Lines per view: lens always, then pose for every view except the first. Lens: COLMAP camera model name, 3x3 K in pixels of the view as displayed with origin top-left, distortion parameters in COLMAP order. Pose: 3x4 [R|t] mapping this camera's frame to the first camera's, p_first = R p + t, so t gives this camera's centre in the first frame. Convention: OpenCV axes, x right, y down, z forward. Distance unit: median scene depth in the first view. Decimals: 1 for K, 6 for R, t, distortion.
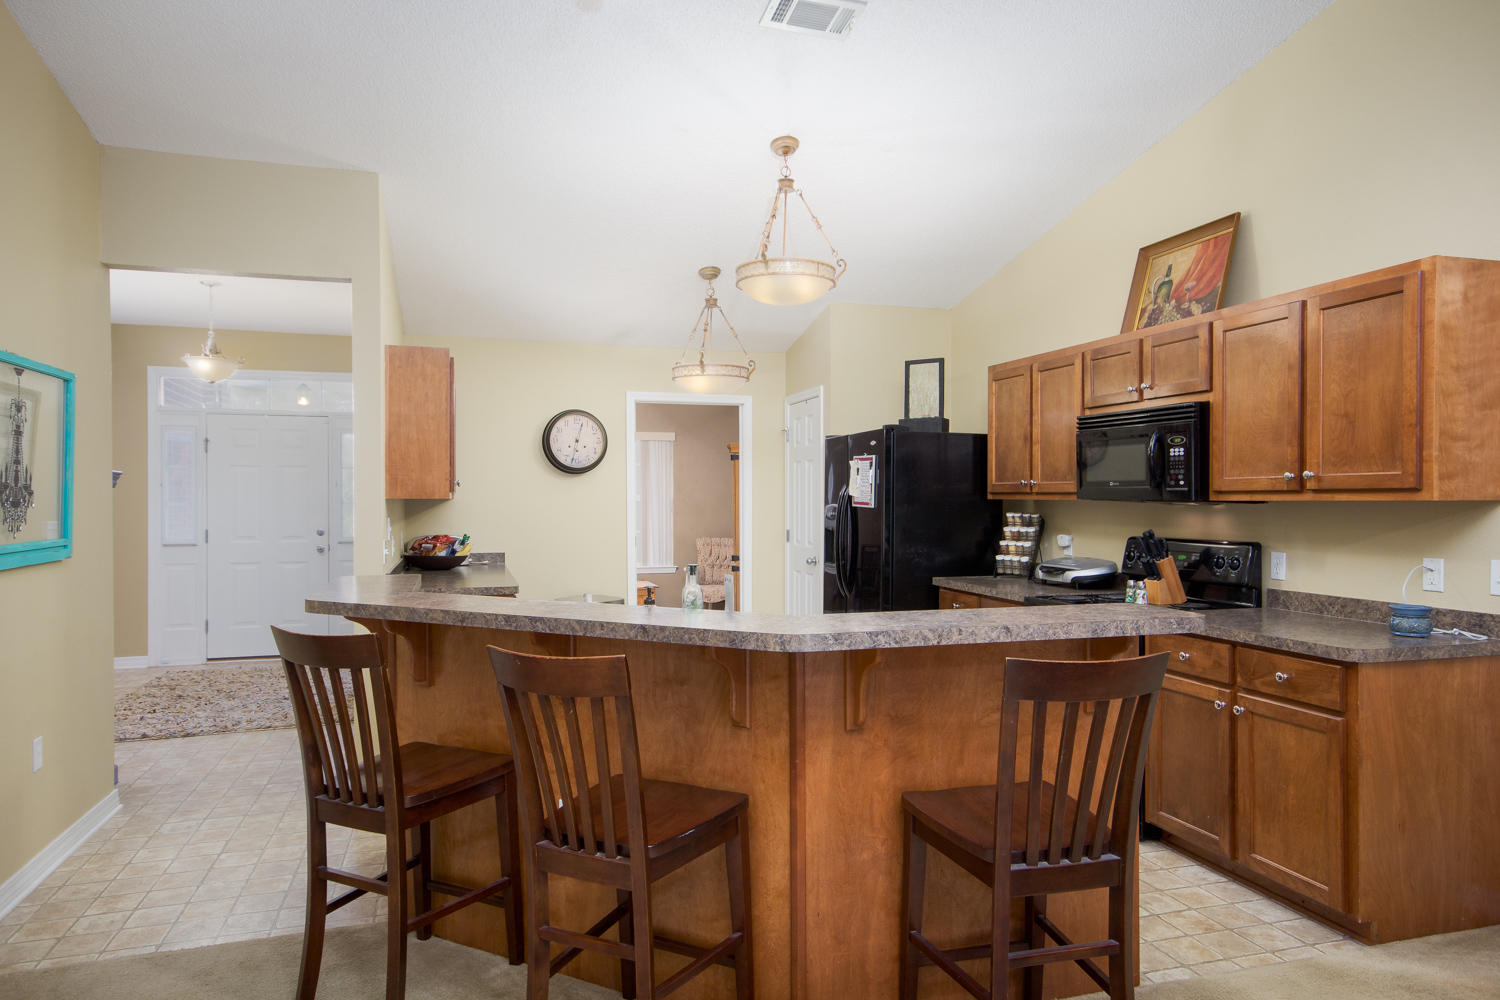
lens RADIAL K [[952.3, 0, 756.9], [0, 952.3, 501.7], [0, 0, 1]] dist [0.029186, 0.000715]
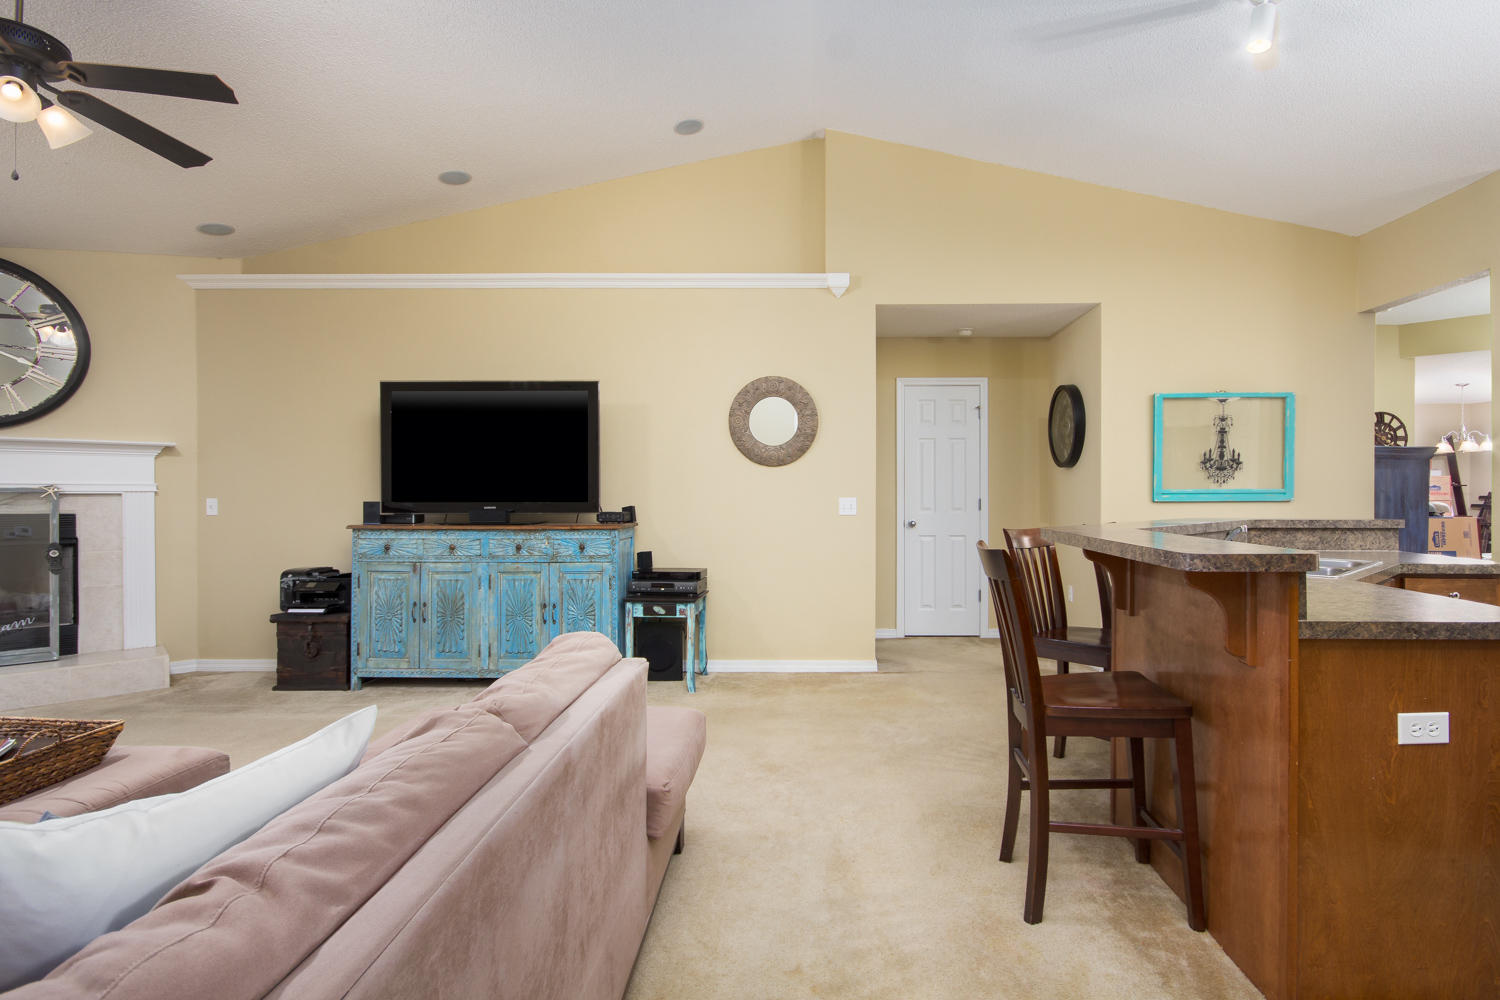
lens RADIAL K [[734.7, 0, 810.0], [0, 734.7, 494.6], [0, 0, 1]] dist [0.002453, -0.003528]
pose [[-0.301588, 0.005784, -0.953421, 0.542375], [-0.002883, 0.999971, 0.006979, 0.028250], [0.953434, 0.004854, -0.301563, 0.398995]]
